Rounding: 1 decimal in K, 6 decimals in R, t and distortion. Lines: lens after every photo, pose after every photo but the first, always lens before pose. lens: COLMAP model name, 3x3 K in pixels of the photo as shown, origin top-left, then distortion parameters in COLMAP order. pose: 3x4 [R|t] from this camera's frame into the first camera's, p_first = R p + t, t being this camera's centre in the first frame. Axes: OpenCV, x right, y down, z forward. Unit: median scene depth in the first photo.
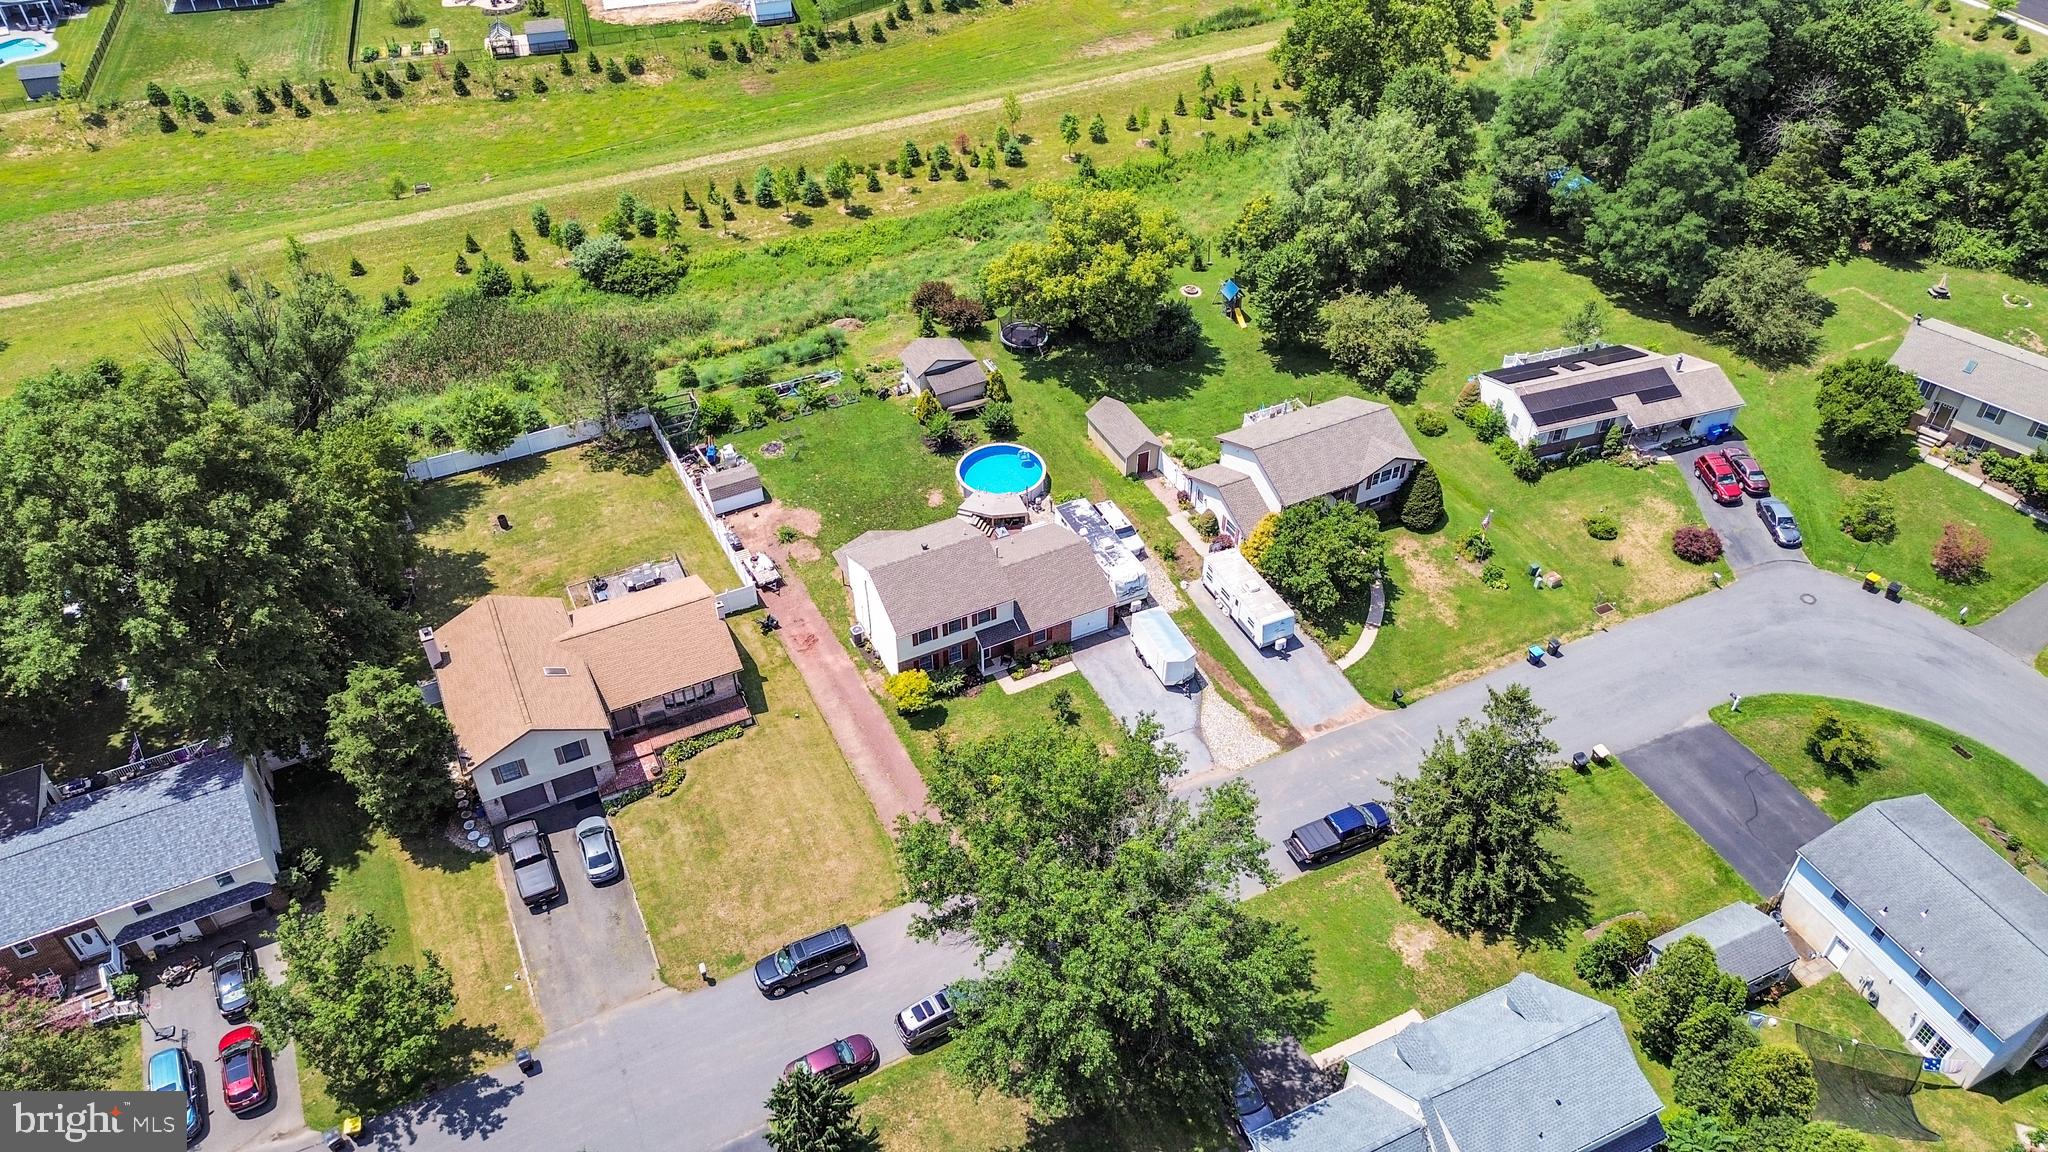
lens RADIAL K [[1464.0, 0, 1024.0], [0, 1464.0, 576.0], [0, 0, 1]] dist [0.084461, -0.104035]
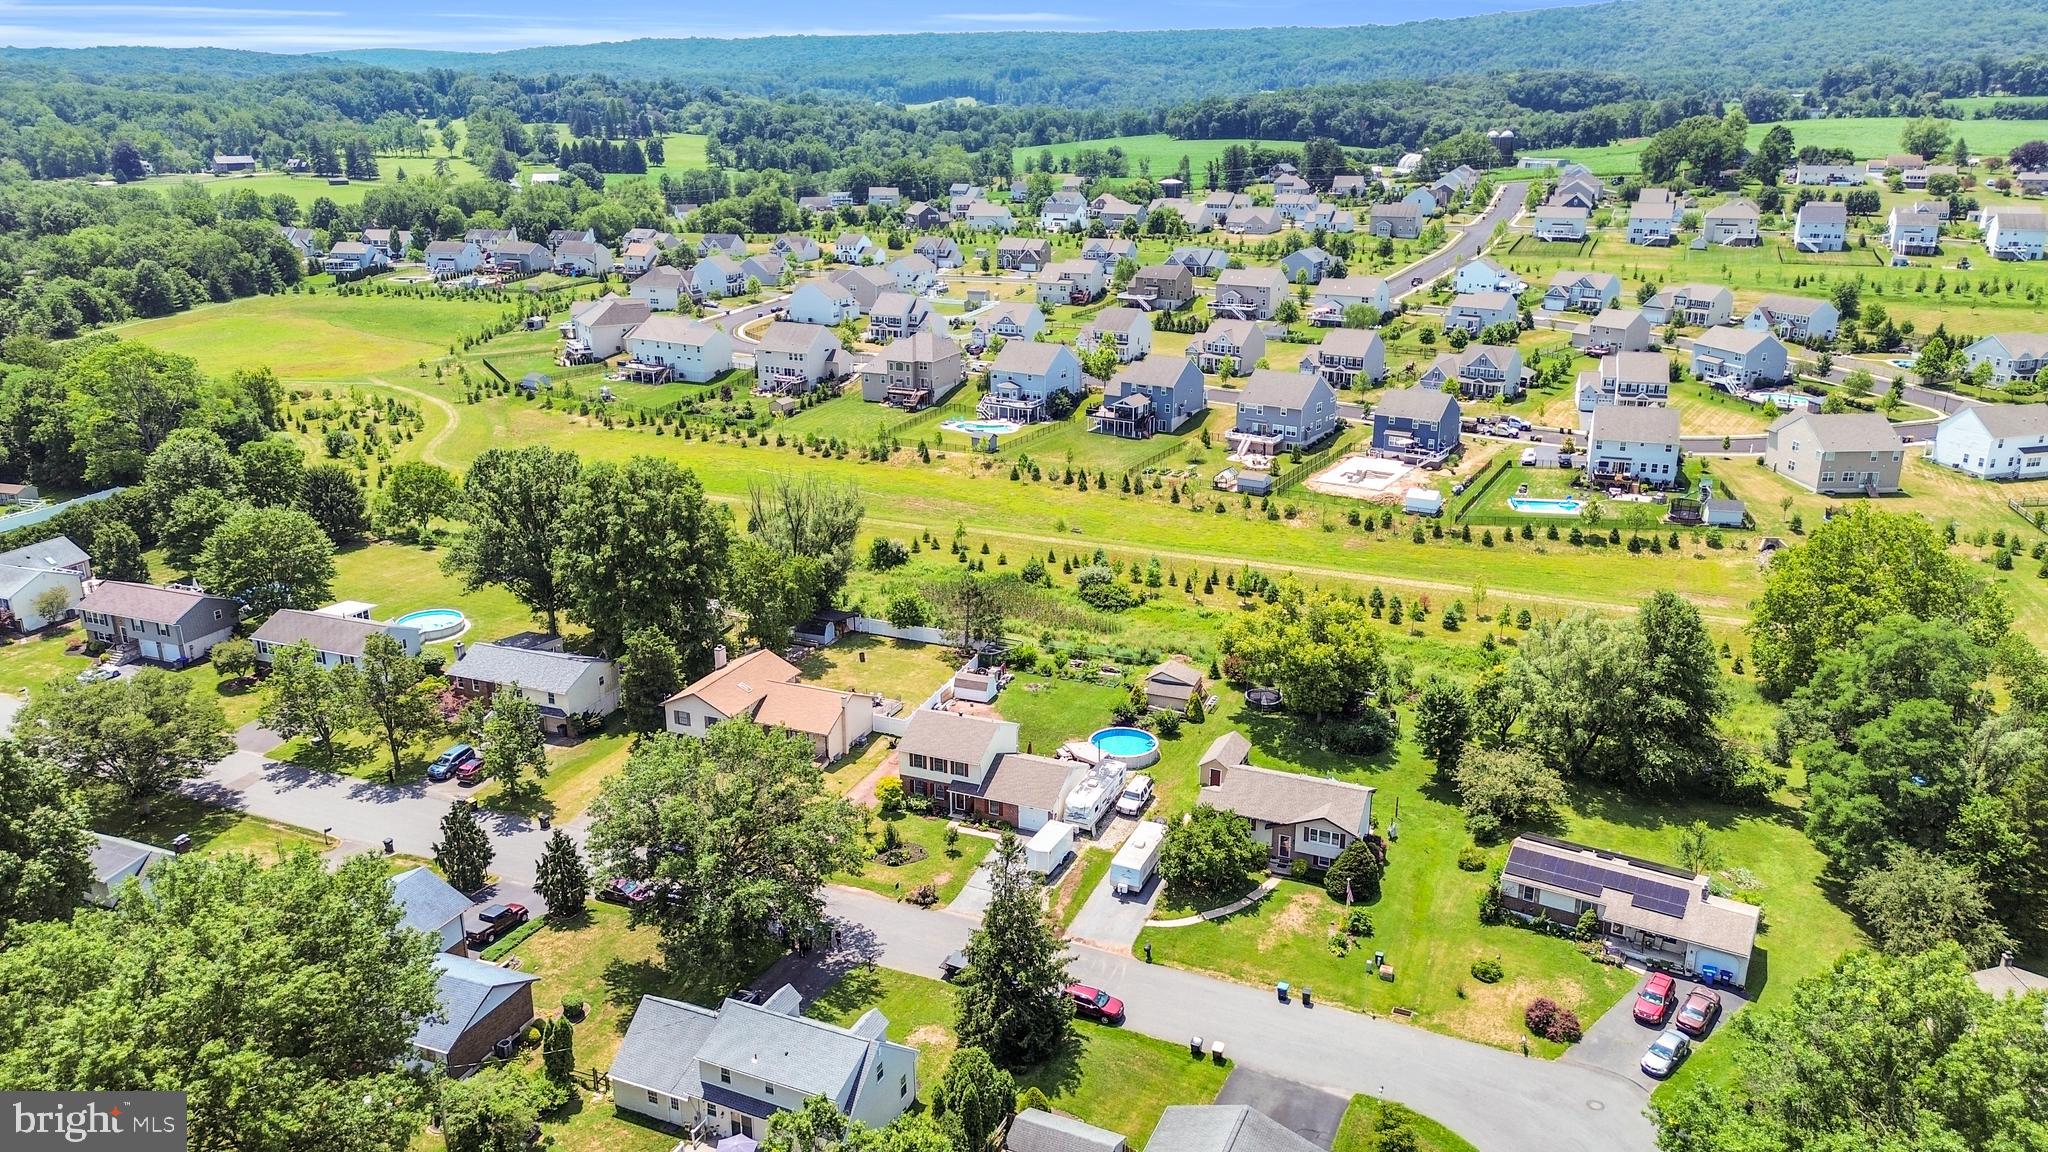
lens RADIAL K [[1427.8, 0, 1022.8], [0, 1427.8, 615.0], [0, 0, 1]] dist [0.048904, -0.093733]
pose [[0.647357, 0.254283, -0.718519, 0.702631], [-0.491749, 0.859597, -0.138836, 0.043660], [0.582333, 0.443207, 0.681510, 0.026425]]
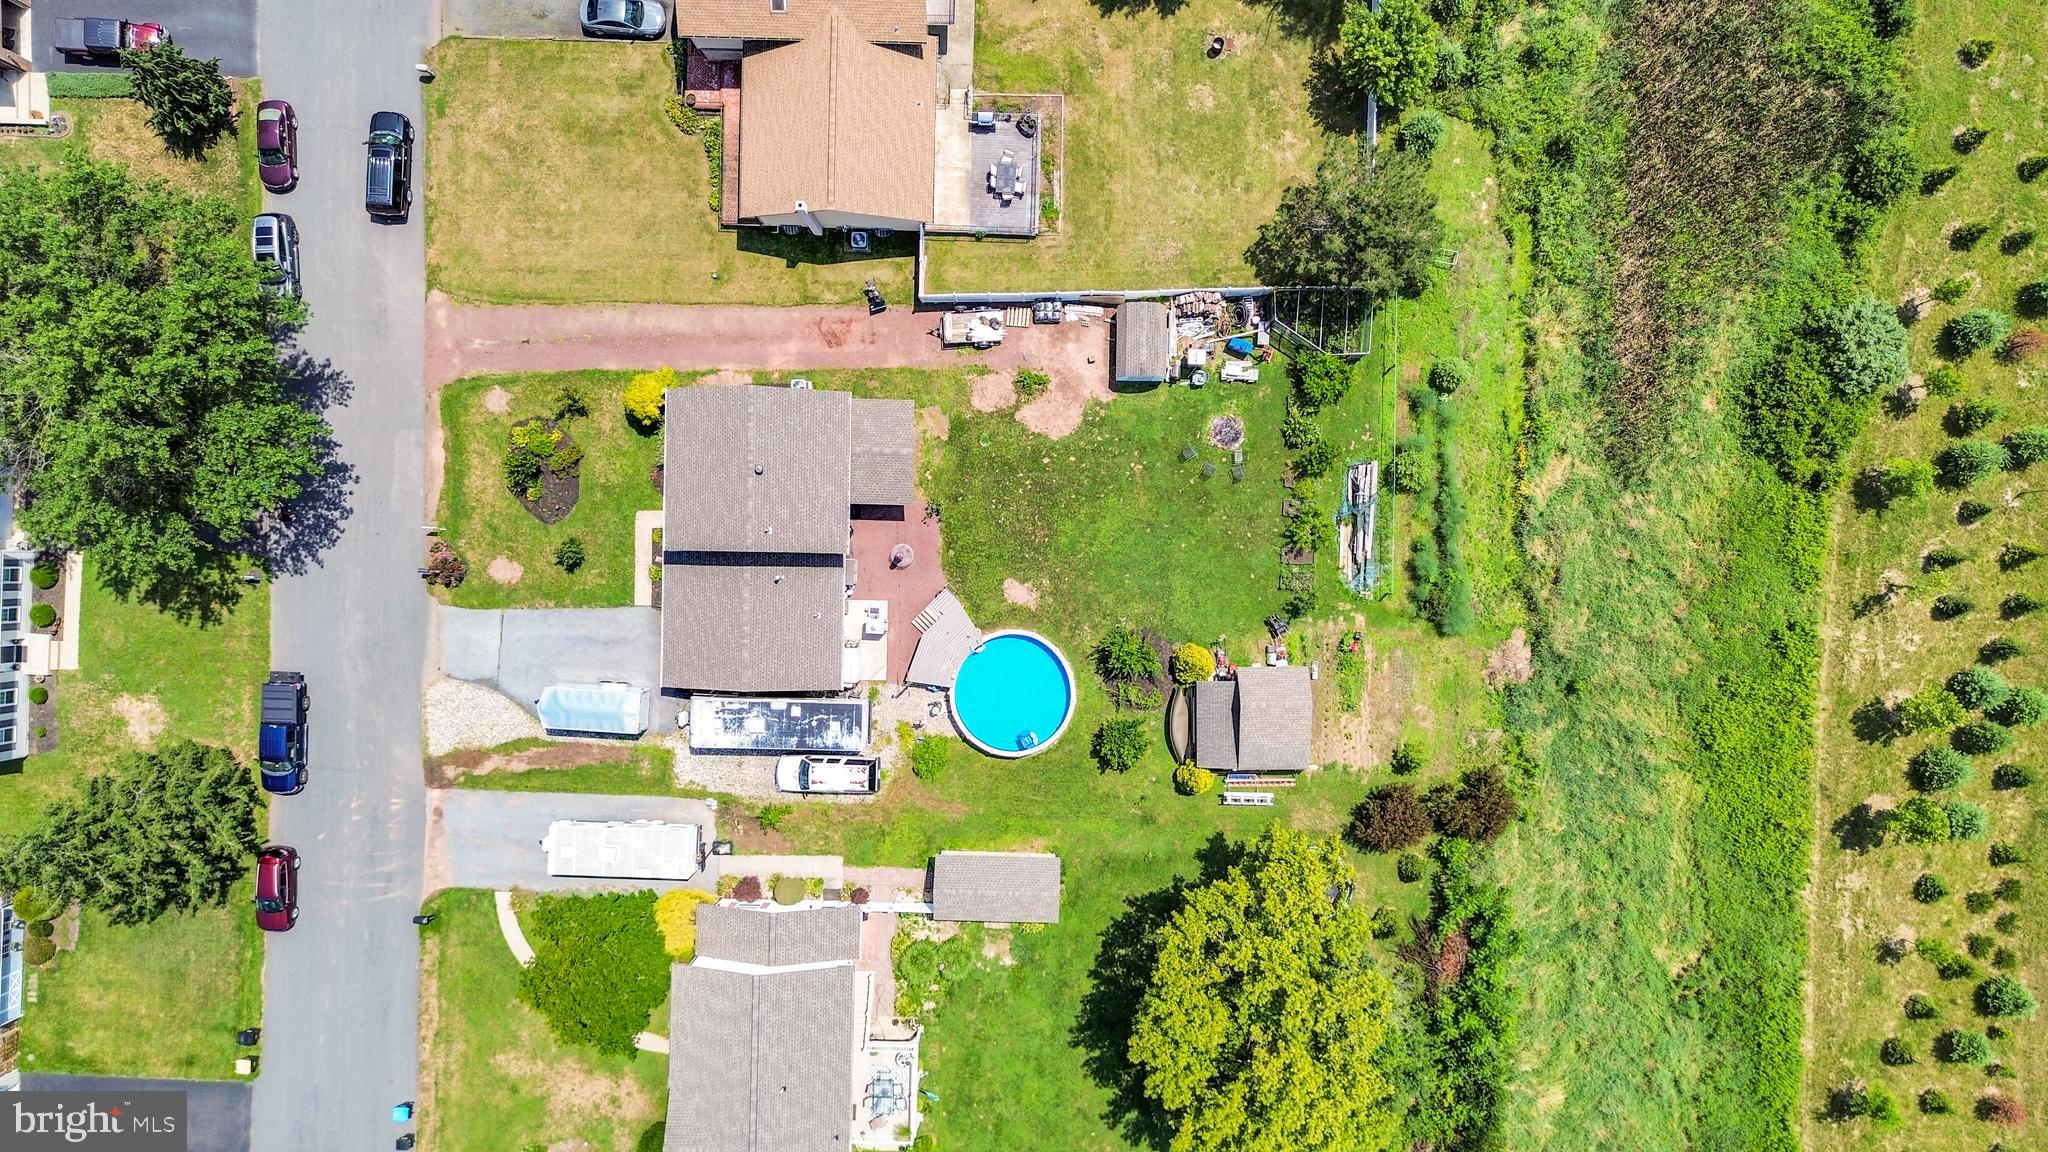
lens RADIAL K [[1464.0, 0, 1024.0], [0, 1464.0, 576.0], [0, 0, 1]] dist [0.084461, -0.104035]
pose [[-0.459130, 0.888175, 0.018543, -0.070927], [-0.576918, -0.313973, 0.754047, -0.512730], [0.675548, 0.335508, 0.656559, 0.443469]]
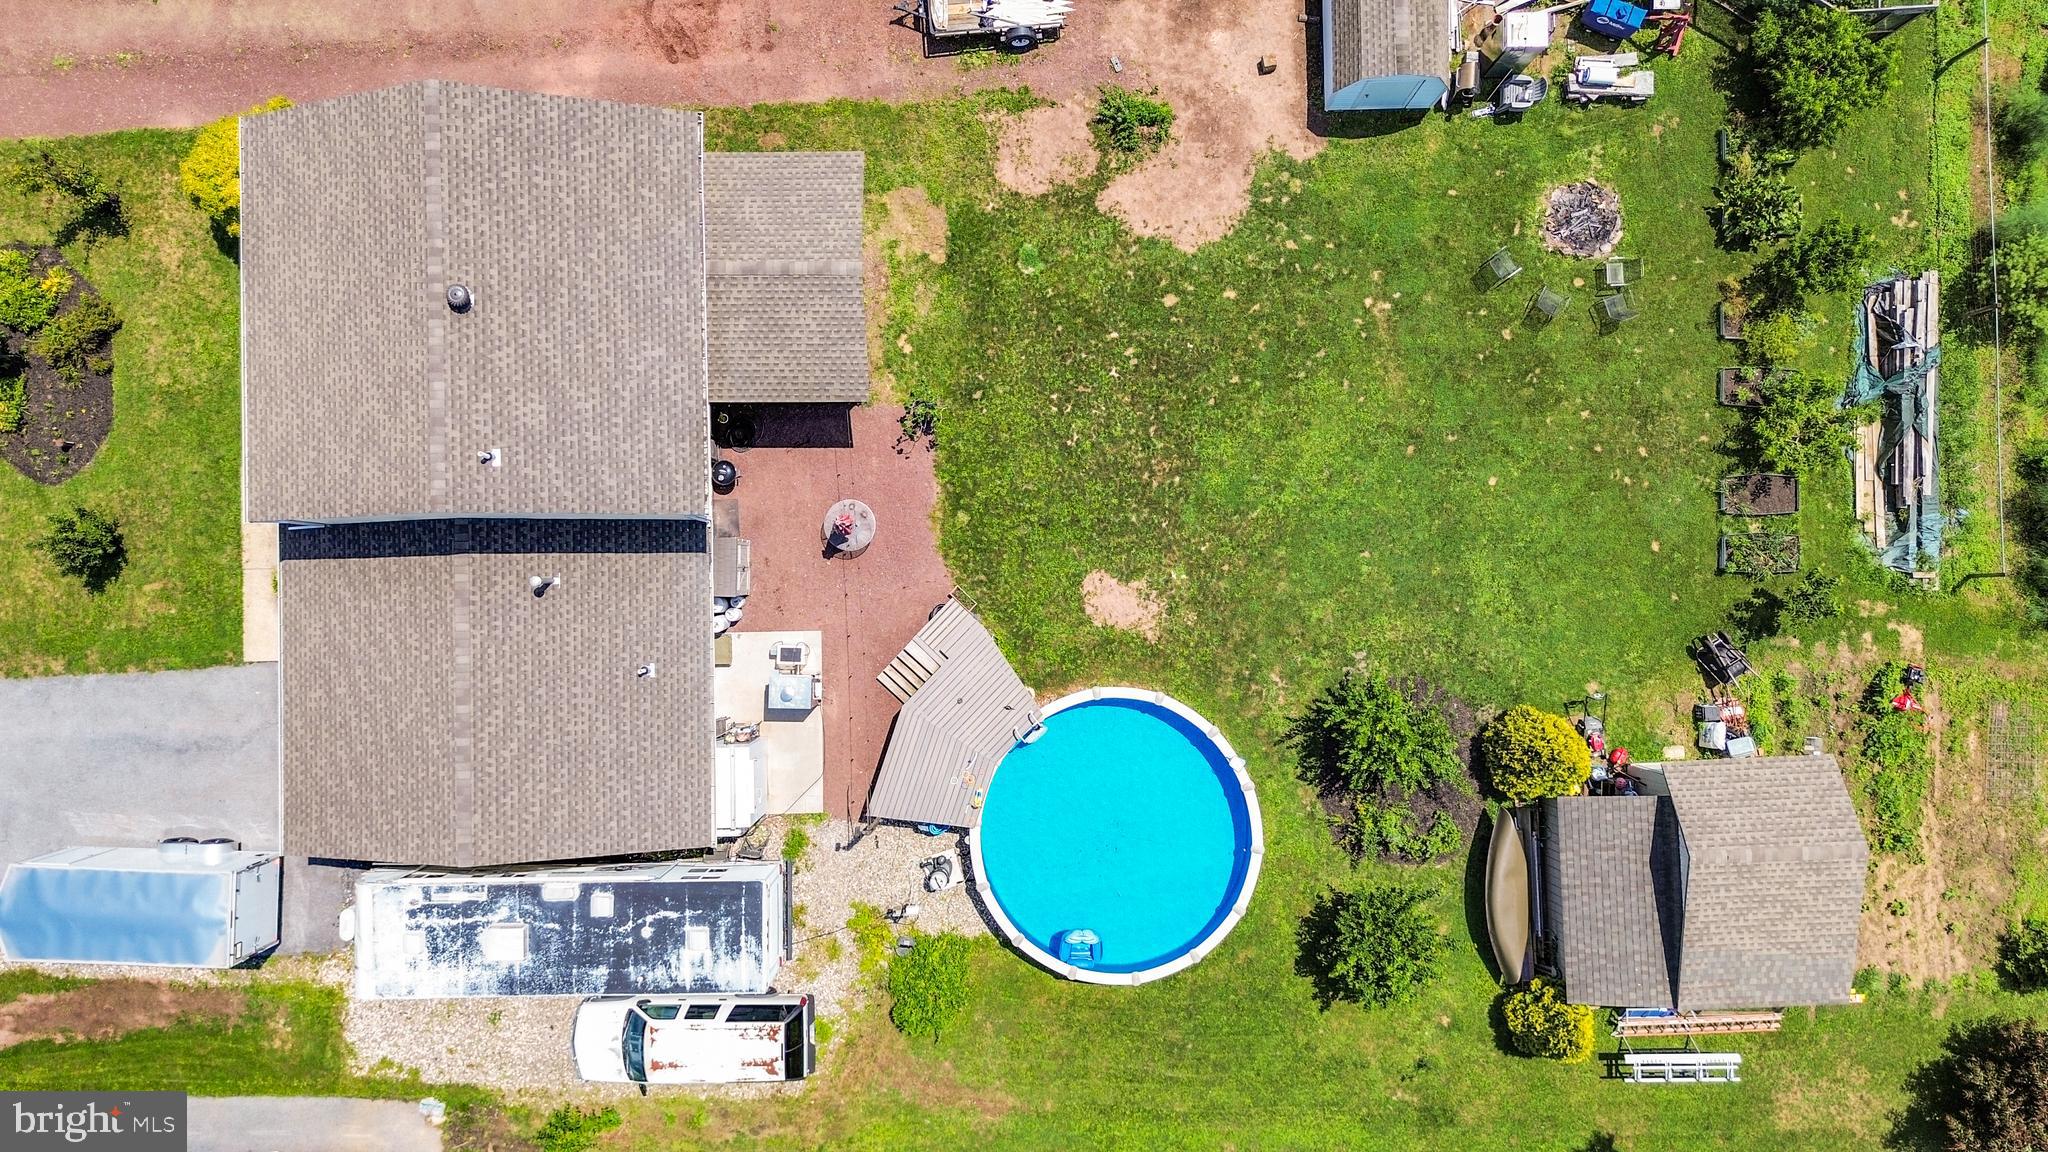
lens RADIAL K [[1464.0, 0, 1024.0], [0, 1464.0, 576.0], [0, 0, 1]] dist [0.084461, -0.104035]
pose [[-0.428369, 0.903590, -0.005105, -0.047562], [-0.589428, -0.275141, 0.759521, -0.241062], [0.684891, 0.328364, 0.650462, 0.660734]]
